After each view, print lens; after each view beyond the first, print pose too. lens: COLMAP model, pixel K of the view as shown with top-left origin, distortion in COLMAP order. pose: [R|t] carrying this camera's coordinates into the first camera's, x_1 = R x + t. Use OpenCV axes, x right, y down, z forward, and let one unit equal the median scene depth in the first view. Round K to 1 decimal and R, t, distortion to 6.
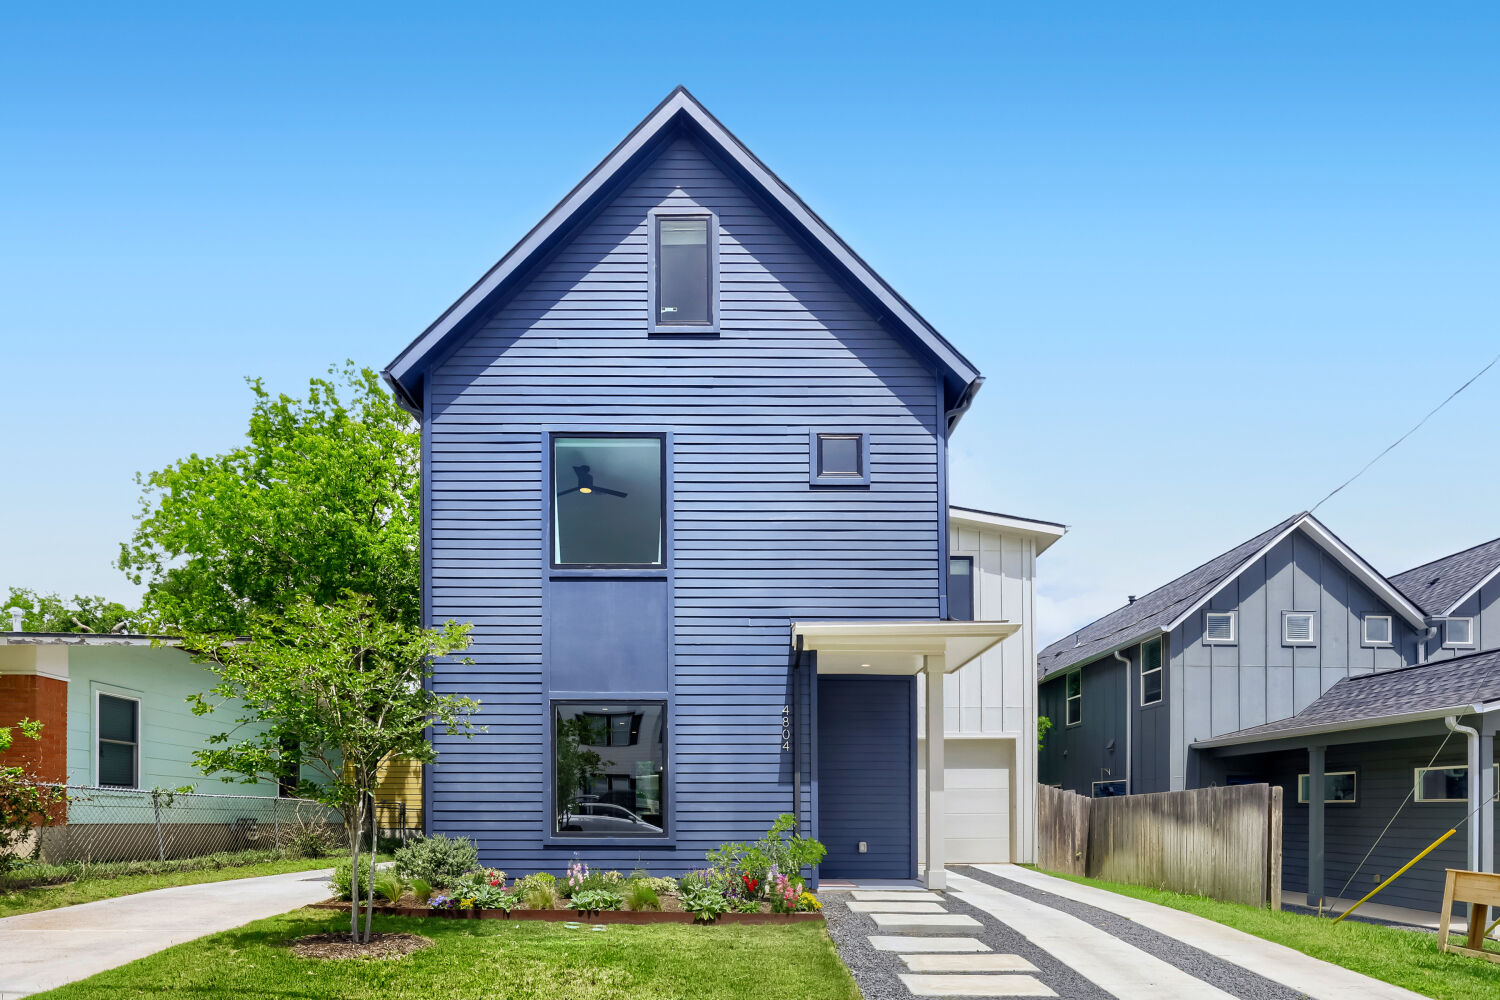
lens RADIAL K [[731.8, 0, 749.9], [0, 731.8, 625.4], [0, 0, 1]] dist [-0.017809, -0.000208]
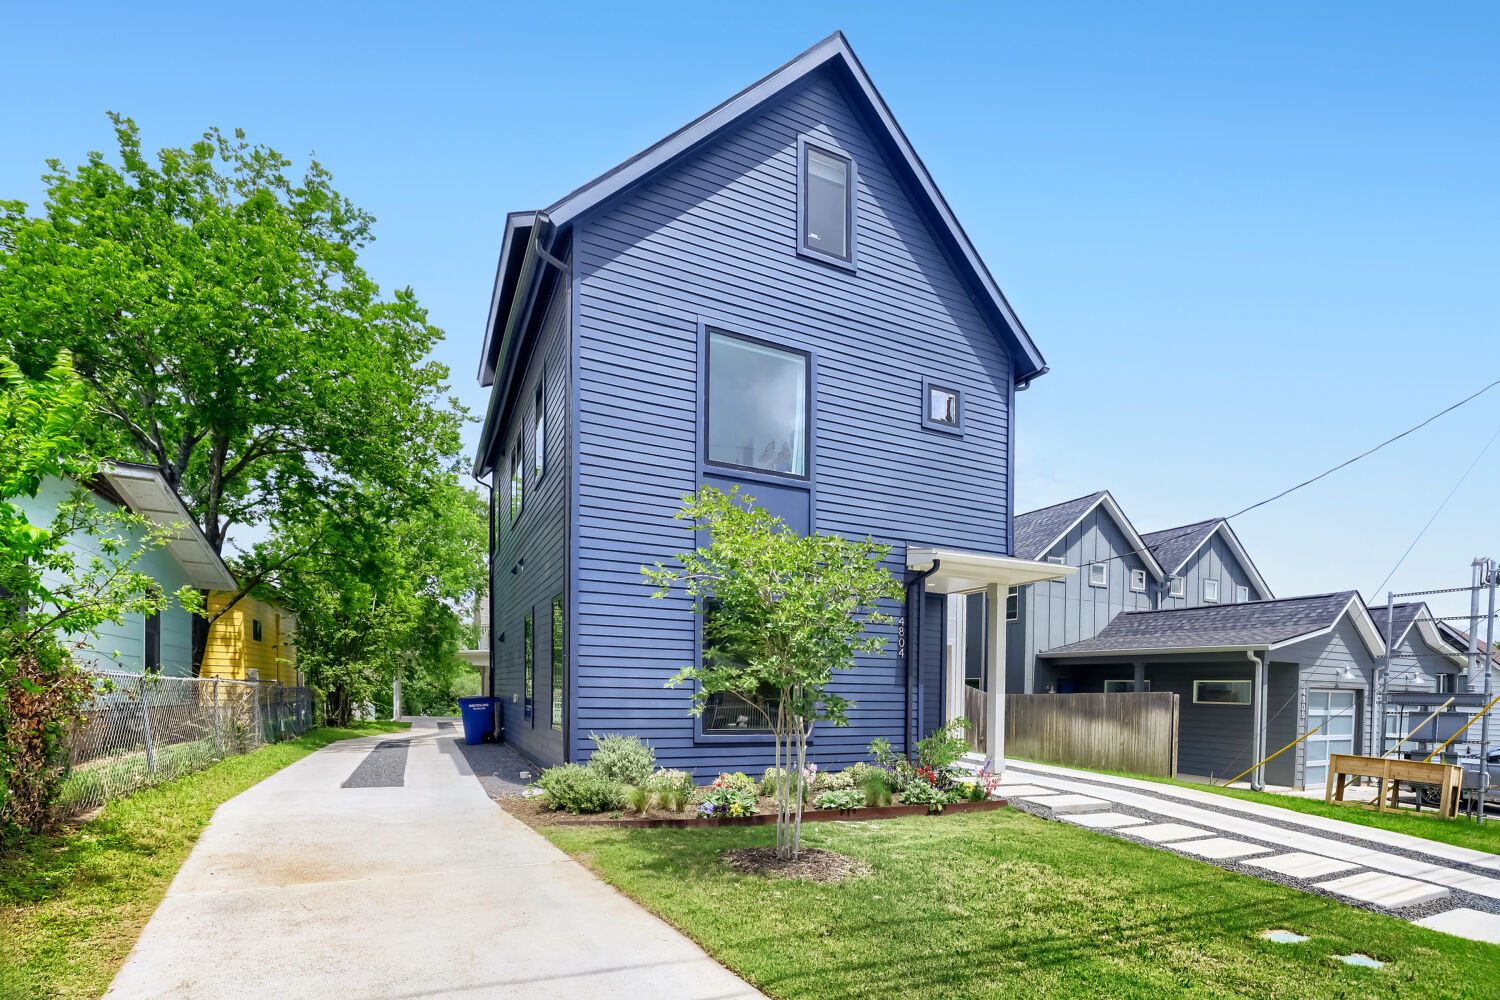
lens RADIAL K [[692.7, 0, 748.6], [0, 692.7, 513.7], [0, 0, 1]] dist [-0.020001, 0.000168]
pose [[0.900011, 0.123329, 0.418055, -0.574087], [-0.126805, 0.991734, -0.019576, 0.000549], [-0.417014, -0.035393, 0.908211, 0.112079]]
